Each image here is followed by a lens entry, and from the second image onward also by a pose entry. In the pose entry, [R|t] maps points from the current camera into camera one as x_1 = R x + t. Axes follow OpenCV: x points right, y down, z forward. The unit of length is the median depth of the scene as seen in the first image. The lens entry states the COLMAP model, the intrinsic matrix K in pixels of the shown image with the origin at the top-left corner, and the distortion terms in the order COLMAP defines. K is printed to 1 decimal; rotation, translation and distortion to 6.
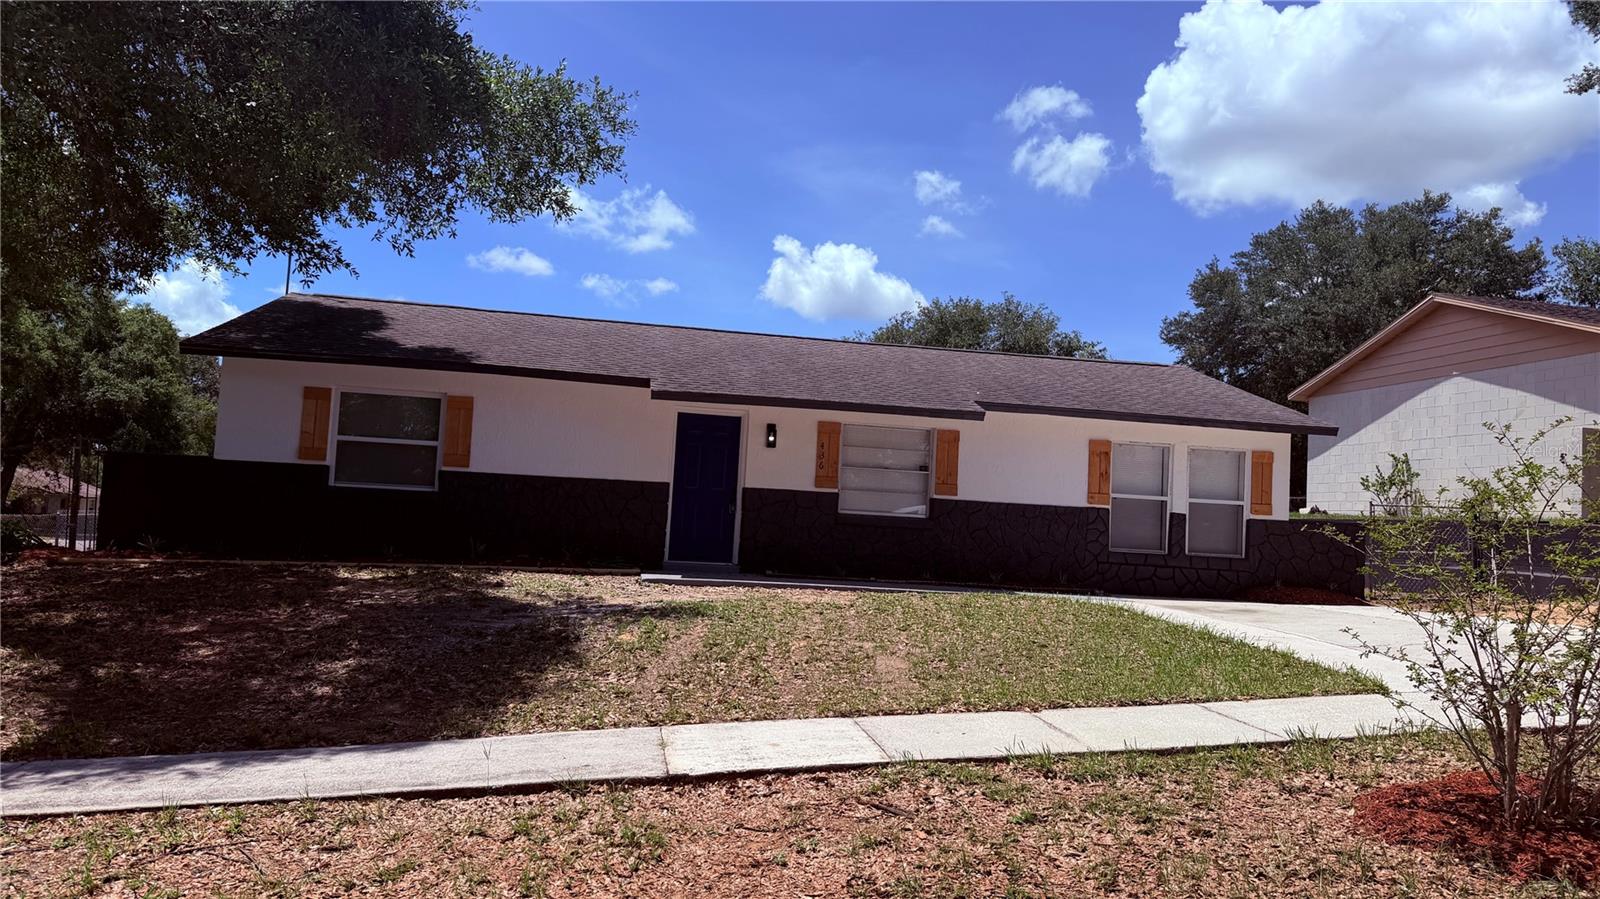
lens RADIAL K [[1212.3, 0, 800.0], [0, 1212.3, 449.5], [0, 0, 1]] dist [0.246798, -0.000142]
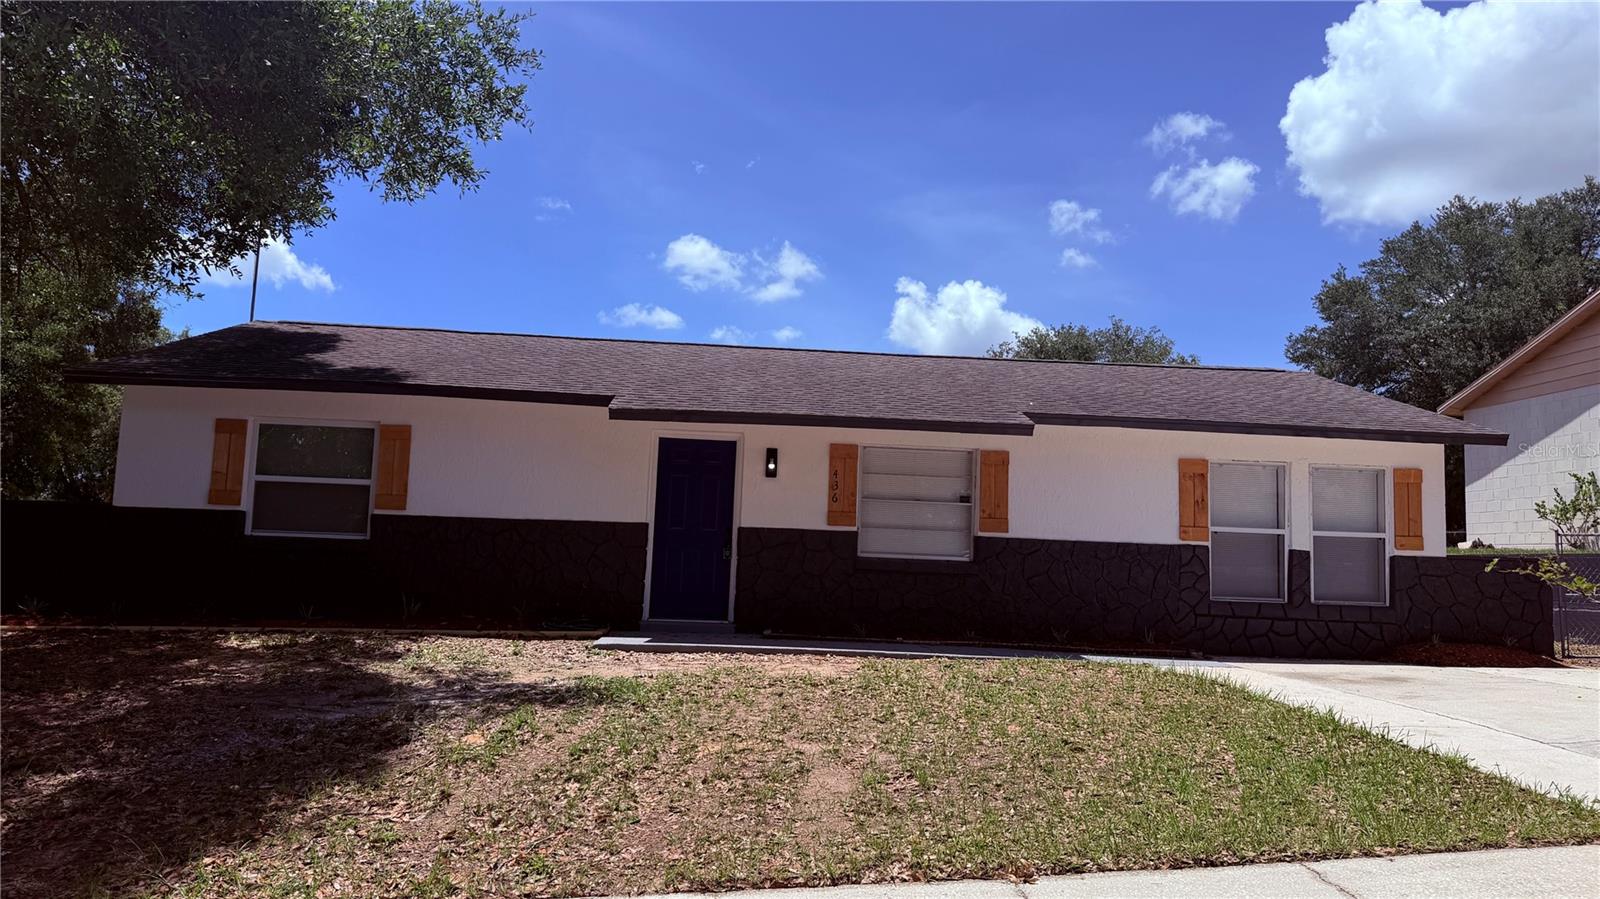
lens RADIAL K [[1180.2, 0, 800.0], [0, 1180.2, 449.5], [0, 0, 1]] dist [0.109769, 0.003081]
pose [[0.993268, -0.027771, -0.112464, 0.082610], [0.023111, 0.998828, -0.042530, 0.013614], [0.113513, 0.039645, 0.992745, 0.216496]]
